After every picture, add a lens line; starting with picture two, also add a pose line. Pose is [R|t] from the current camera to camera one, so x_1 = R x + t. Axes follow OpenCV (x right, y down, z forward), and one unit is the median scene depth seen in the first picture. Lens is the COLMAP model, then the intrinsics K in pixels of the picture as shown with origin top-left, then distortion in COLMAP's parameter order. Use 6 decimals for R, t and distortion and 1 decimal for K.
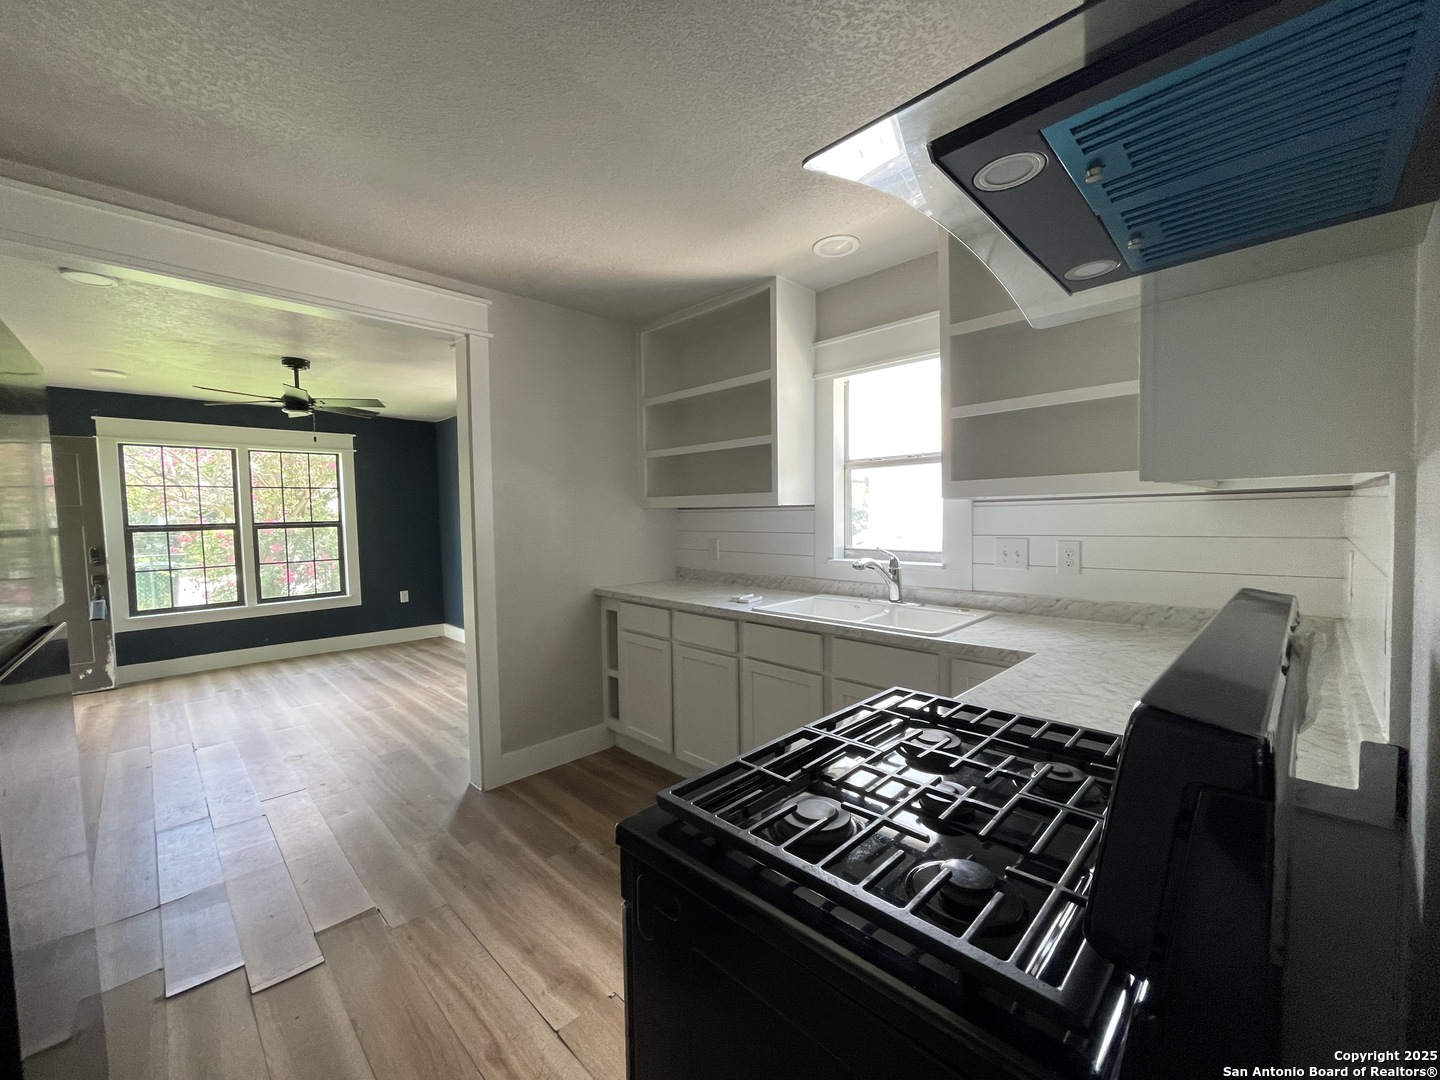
lens RADIAL K [[580.6, 0, 720.6], [0, 580.6, 546.8], [0, 0, 1]] dist [0.002715, 0.000283]
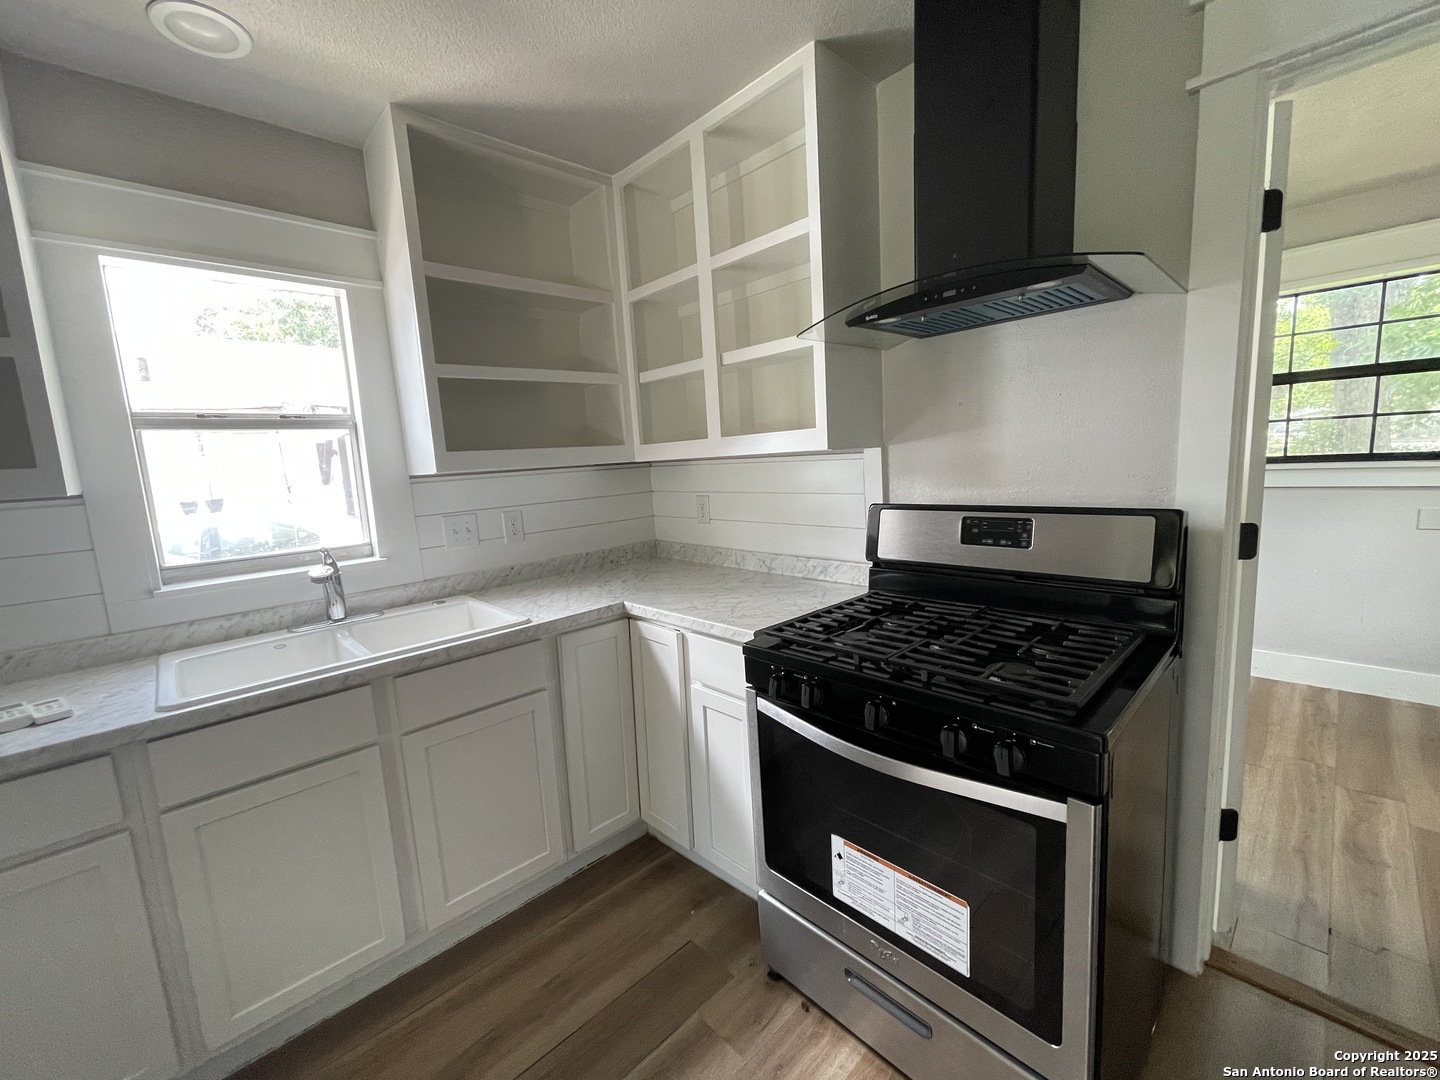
lens RADIAL K [[583.1, 0, 716.4], [0, 583.1, 541.6], [0, 0, 1]] dist [-0.001919, -0.000227]
pose [[0.029104, -0.121854, 0.992121, -0.416596], [0.114326, 0.986434, 0.117802, -0.034787], [-0.993017, 0.109997, 0.042641, 0.545814]]
